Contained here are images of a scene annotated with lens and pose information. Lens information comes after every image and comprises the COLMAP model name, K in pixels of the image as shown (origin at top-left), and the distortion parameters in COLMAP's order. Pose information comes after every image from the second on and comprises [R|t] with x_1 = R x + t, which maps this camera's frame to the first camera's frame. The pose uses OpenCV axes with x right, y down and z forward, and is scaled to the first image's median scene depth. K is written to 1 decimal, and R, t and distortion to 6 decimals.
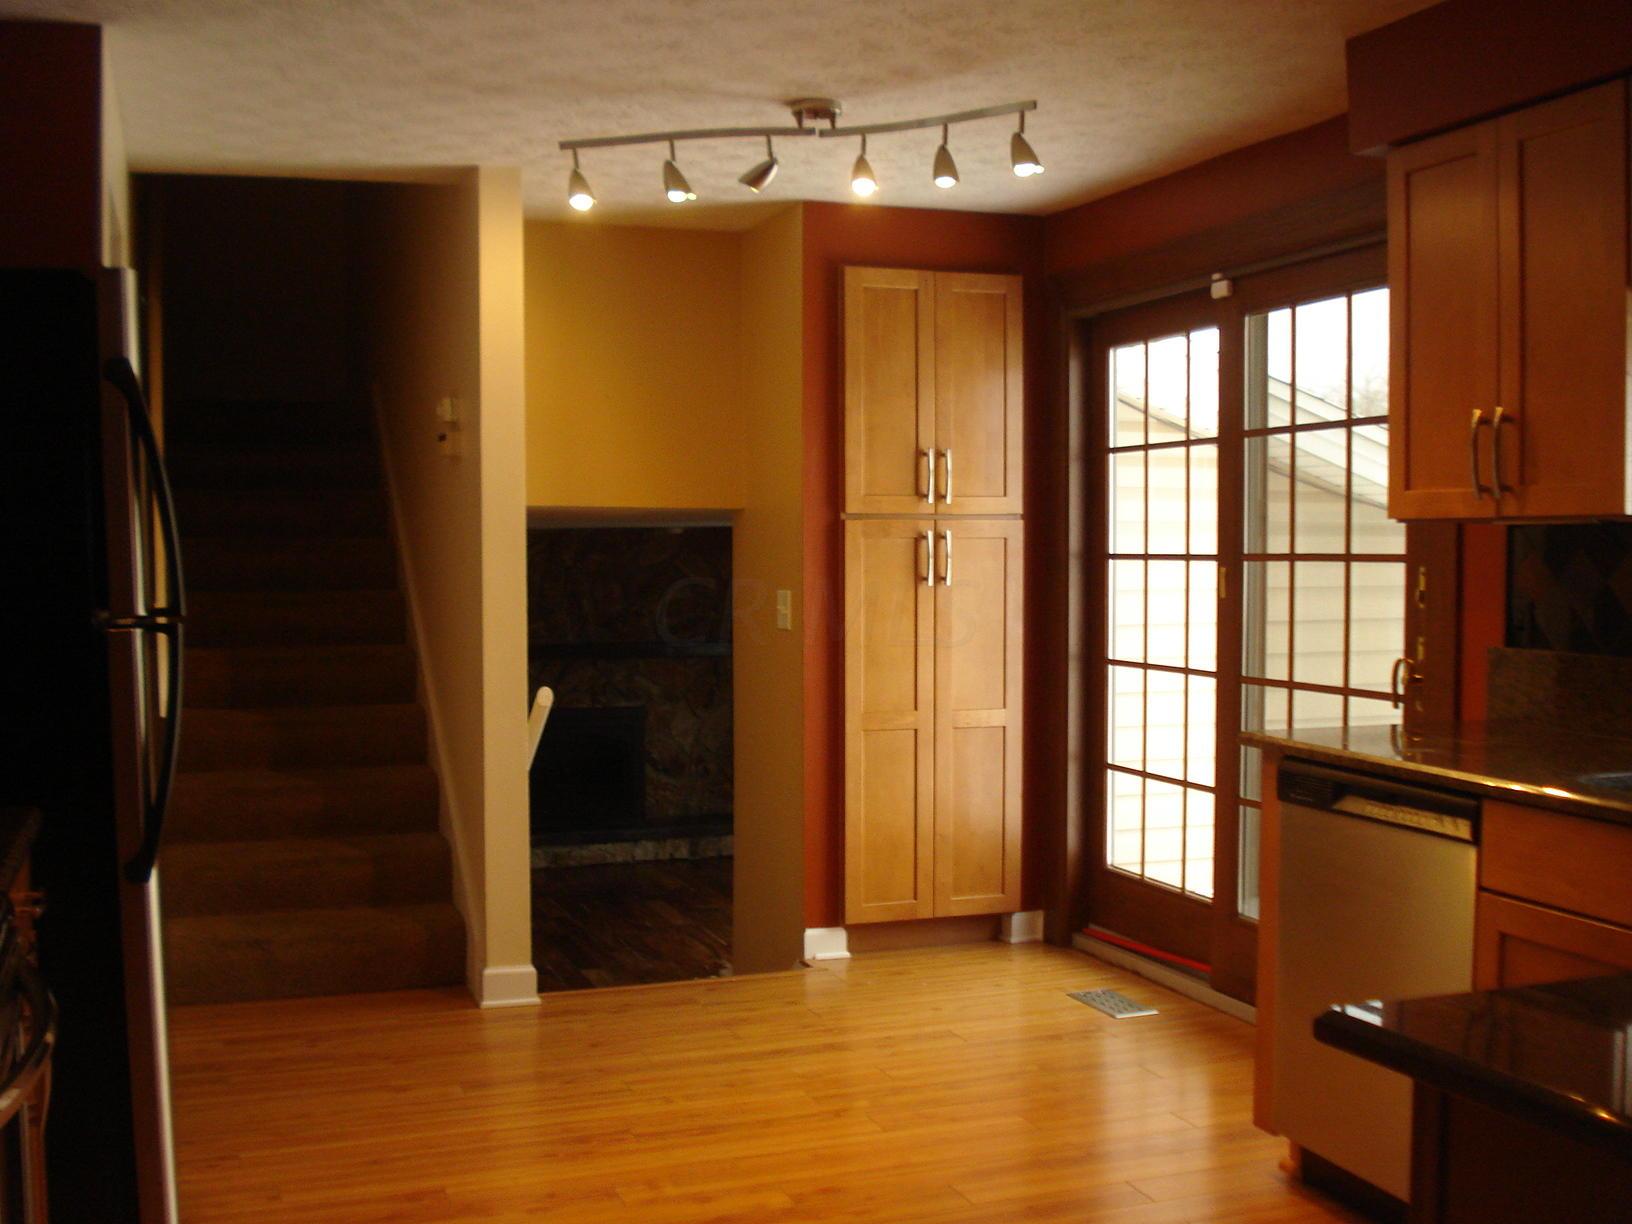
lens RADIAL K [[1858.3, 0, 812.8], [0, 1858.3, 636.3], [0, 0, 1]] dist [-0.093669, 0.000000]
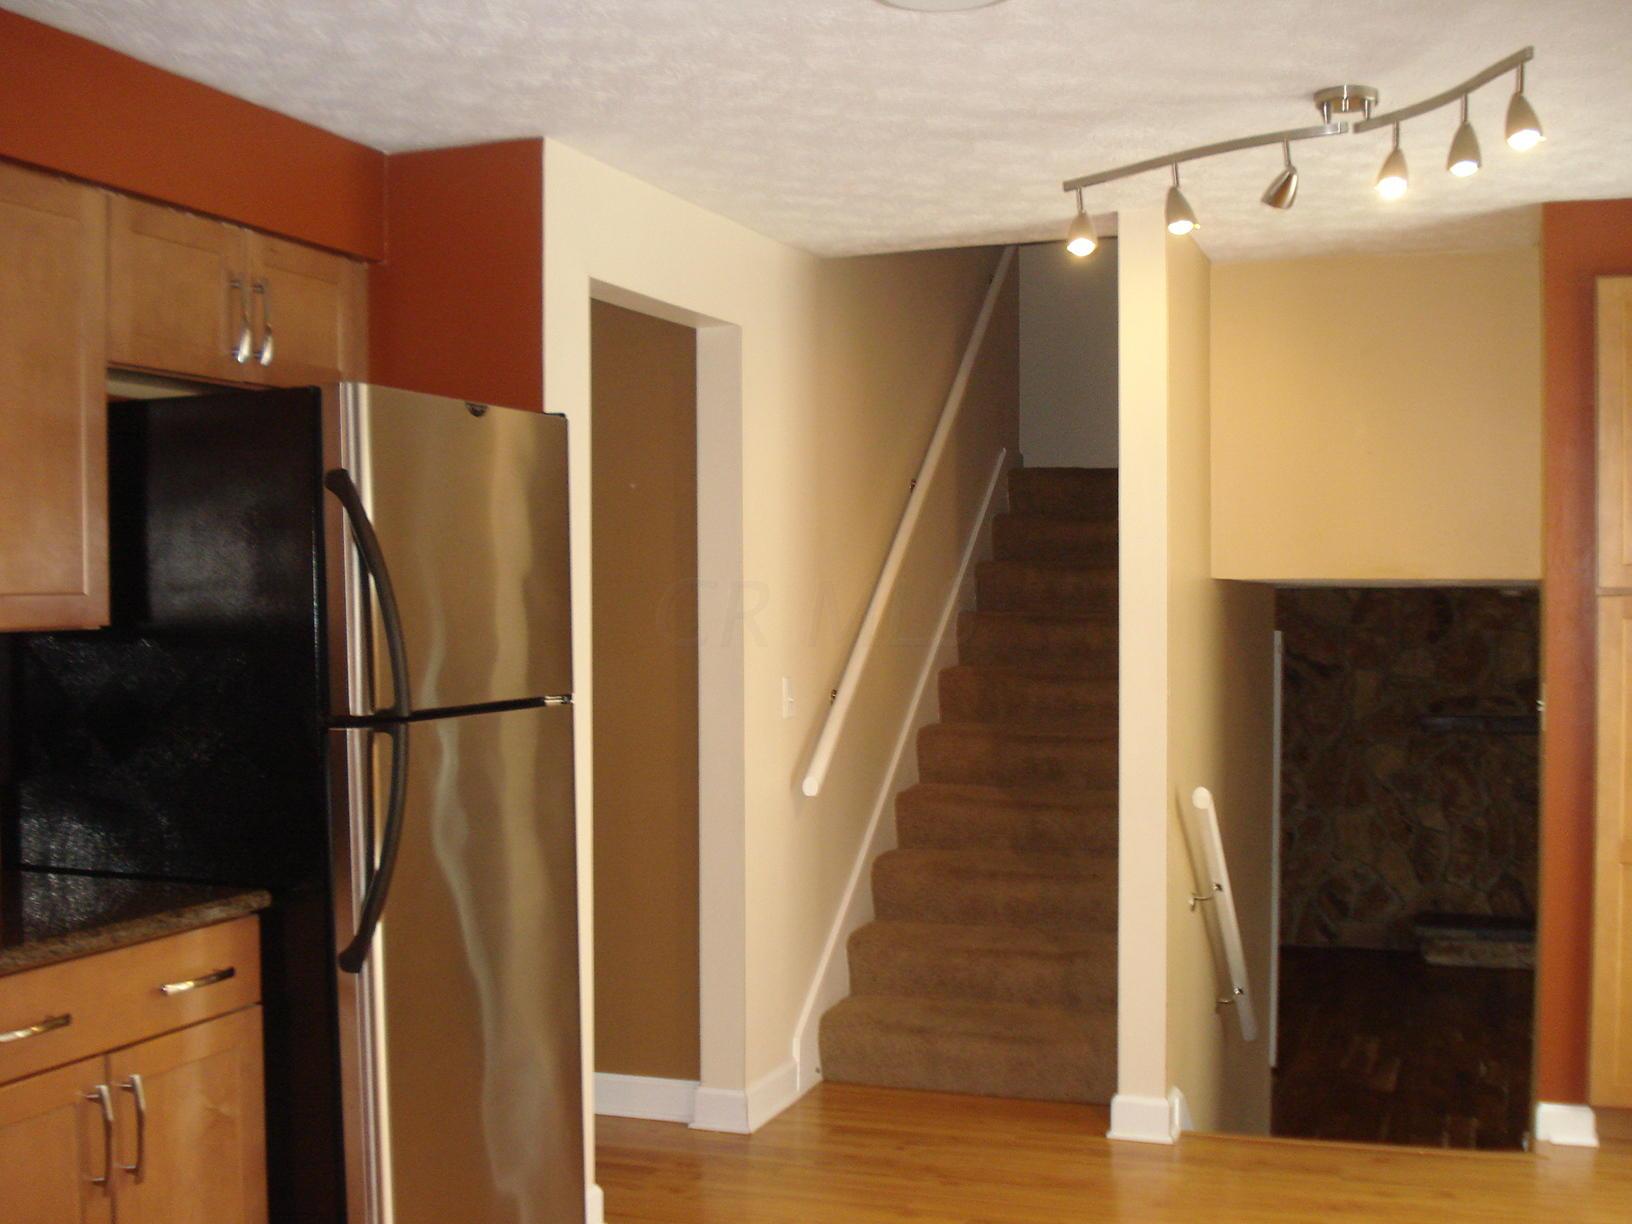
lens RADIAL K [[1858.3, 0, 820.6], [0, 1858.3, 647.2], [0, 0, 1]] dist [-0.093669, 0.000000]
pose [[0.766009, 0.016031, -0.642630, 0.278213], [-0.027508, 0.999591, -0.007854, -0.027385], [0.642241, 0.023694, 0.766137, 0.199166]]
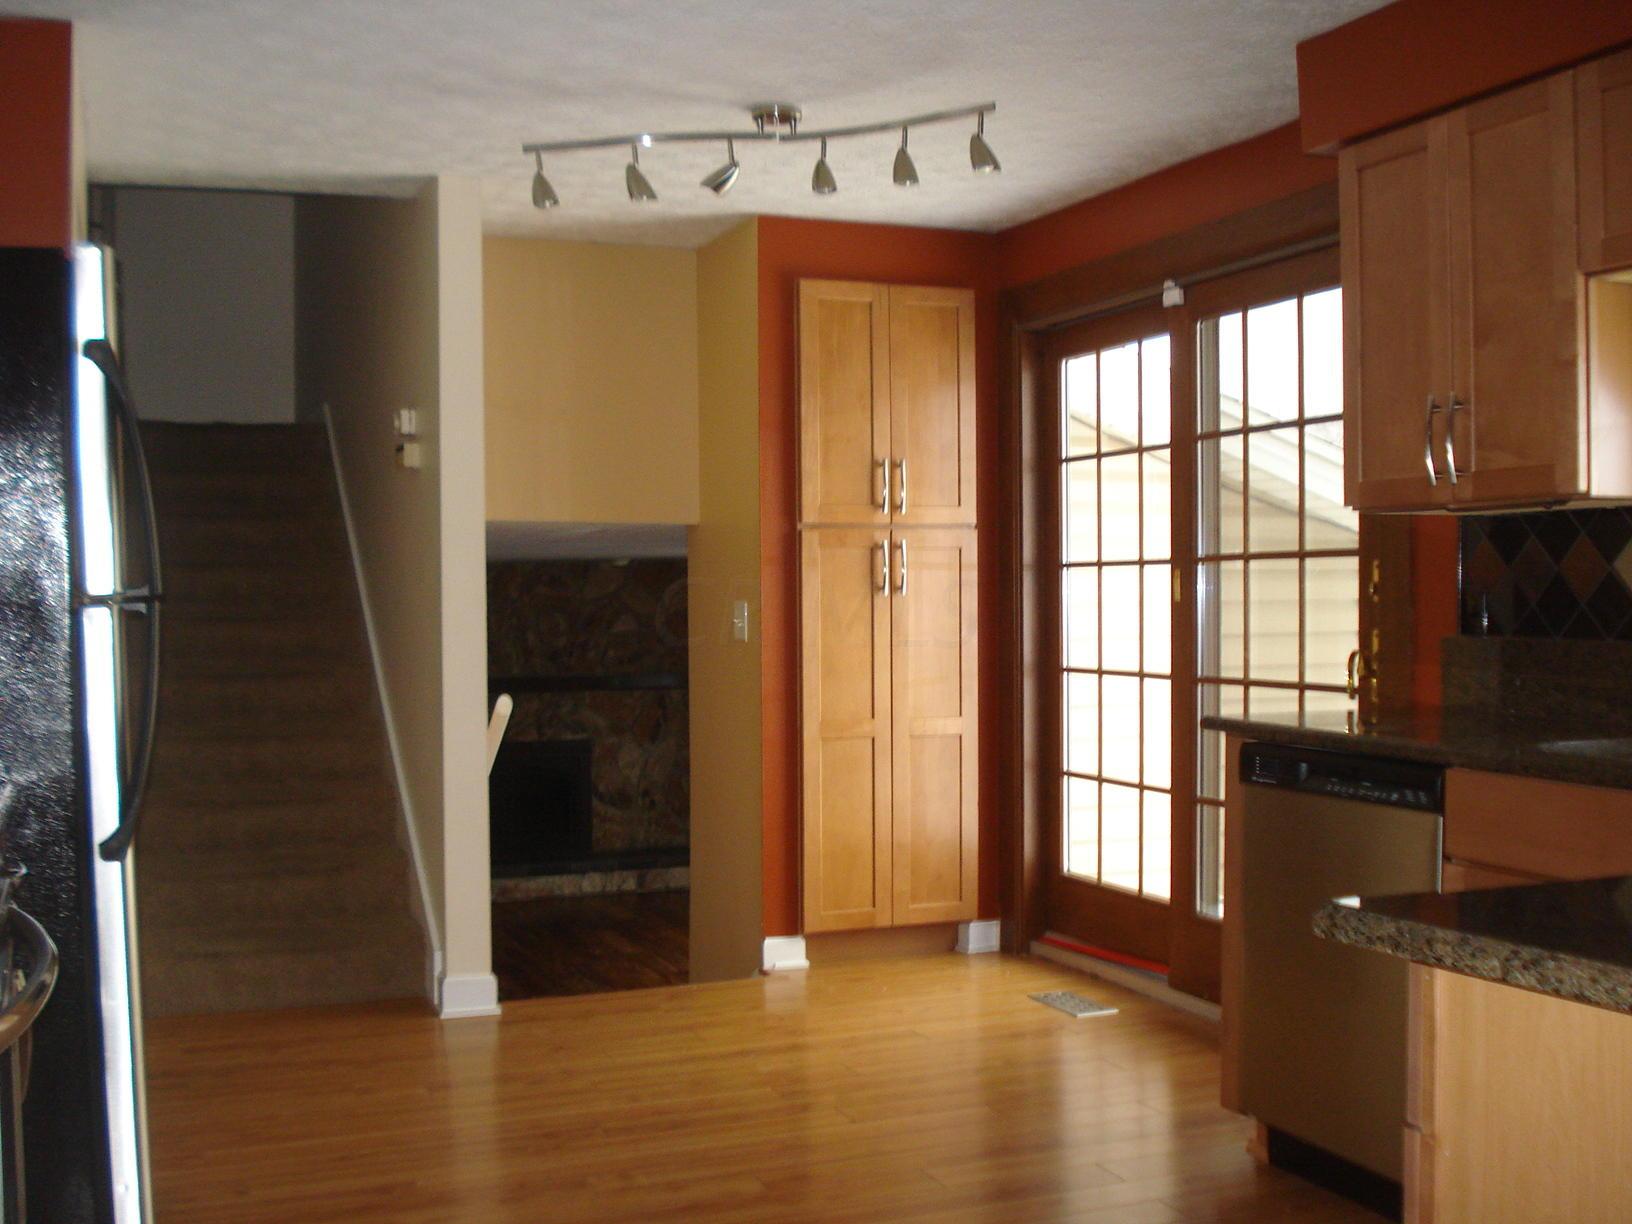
lens RADIAL K [[1858.3, 0, 813.1], [0, 1858.3, 648.7], [0, 0, 1]] dist [-0.093669, 0.000000]
pose [[0.999393, -0.005704, 0.034370, -0.011910], [0.006398, 0.999777, -0.020103, 0.023032], [-0.034247, 0.020311, 0.999207, -0.006070]]
